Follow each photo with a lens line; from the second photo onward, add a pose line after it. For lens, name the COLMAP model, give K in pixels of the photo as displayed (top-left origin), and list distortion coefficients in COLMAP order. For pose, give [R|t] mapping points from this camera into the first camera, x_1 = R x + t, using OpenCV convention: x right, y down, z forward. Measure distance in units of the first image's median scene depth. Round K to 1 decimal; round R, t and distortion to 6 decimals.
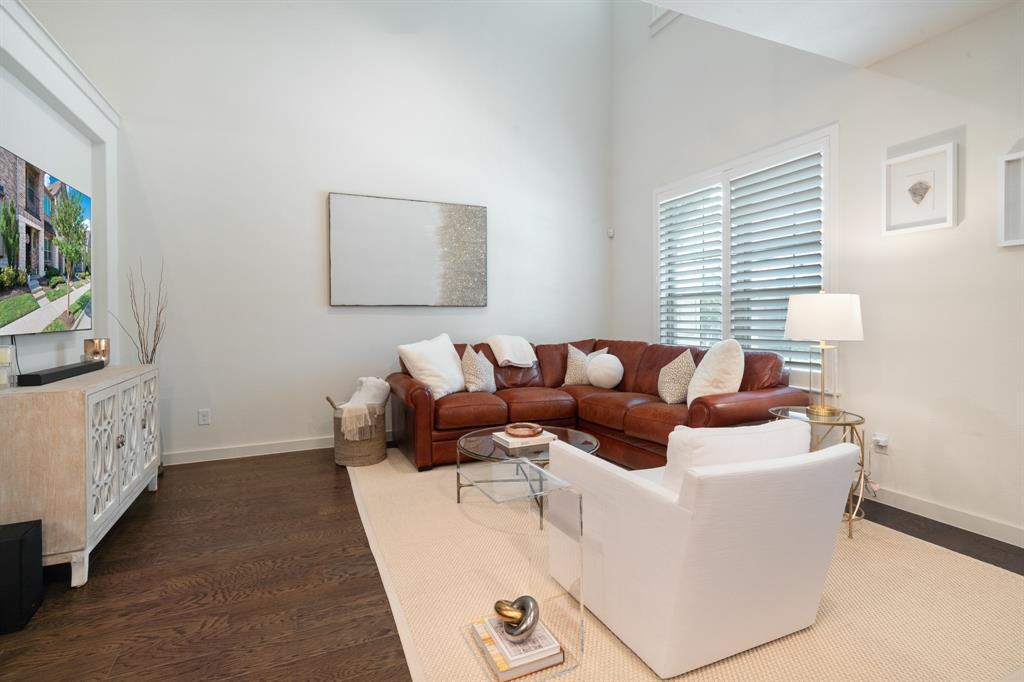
lens RADIAL K [[495.4, 0, 509.0], [0, 495.4, 325.7], [0, 0, 1]] dist [0.001666, 0.000152]
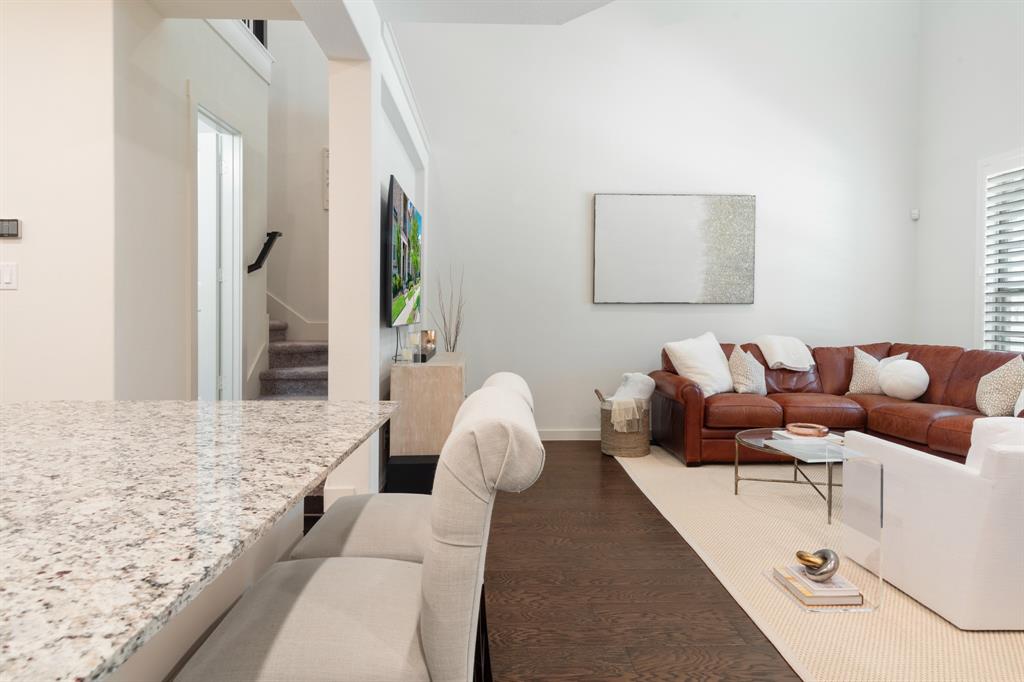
lens RADIAL K [[606.0, 0, 511.5], [0, 606.0, 331.0], [0, 0, 1]] dist [0.007887, 0.002414]
pose [[0.929139, 0.018200, -0.369283, -0.055151], [-0.014818, 0.999818, 0.011993, 0.005281], [0.369434, -0.005671, 0.929240, -0.255220]]
